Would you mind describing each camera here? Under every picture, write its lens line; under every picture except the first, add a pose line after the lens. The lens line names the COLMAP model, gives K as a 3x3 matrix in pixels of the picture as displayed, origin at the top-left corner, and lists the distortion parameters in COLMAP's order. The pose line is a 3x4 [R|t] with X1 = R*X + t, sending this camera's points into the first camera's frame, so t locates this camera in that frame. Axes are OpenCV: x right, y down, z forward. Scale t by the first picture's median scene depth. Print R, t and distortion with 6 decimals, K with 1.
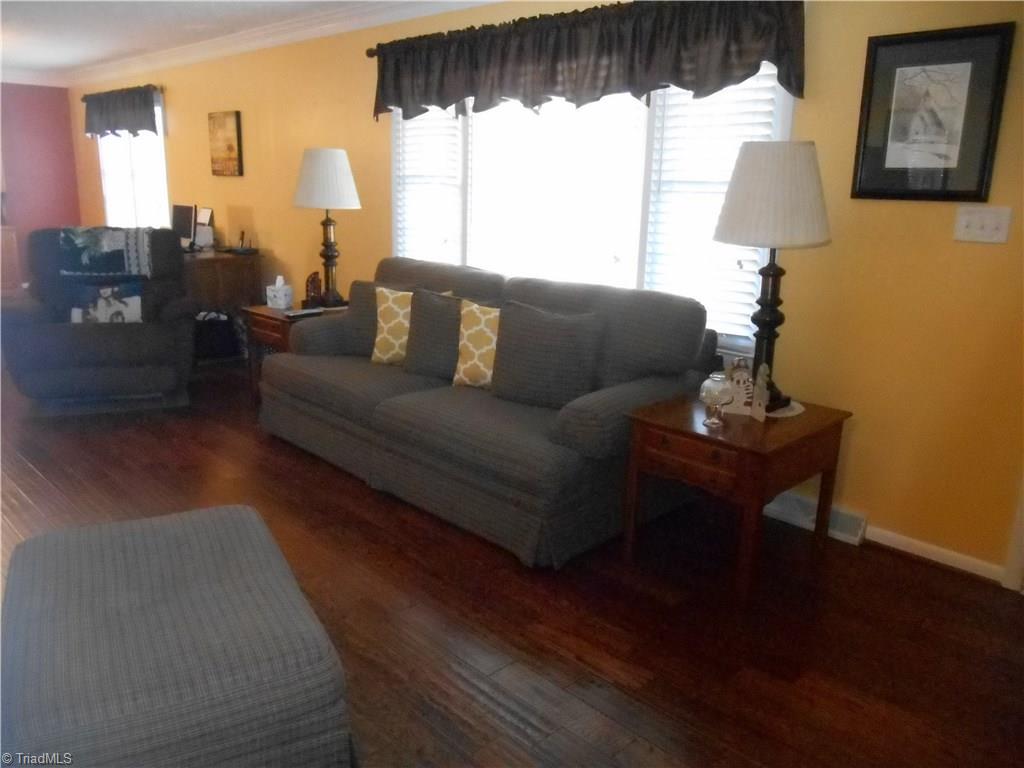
lens RADIAL K [[808.6, 0, 502.6], [0, 808.6, 385.0], [0, 0, 1]] dist [0.012376, 0.002643]
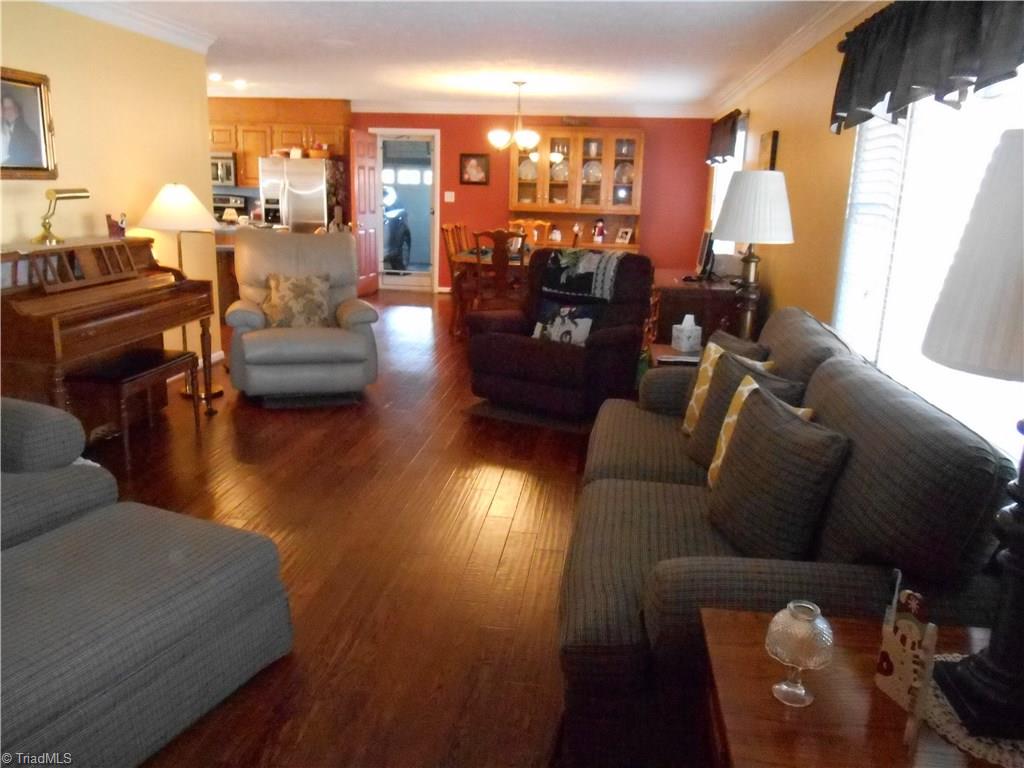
lens RADIAL K [[808.6, 0, 515.6], [0, 808.6, 379.4], [0, 0, 1]] dist [0.012376, 0.002643]
pose [[0.636592, 0.175985, -0.750853, 0.364737], [-0.203906, 0.977376, 0.056201, -0.101474], [0.743756, 0.117326, 0.658074, 0.381840]]
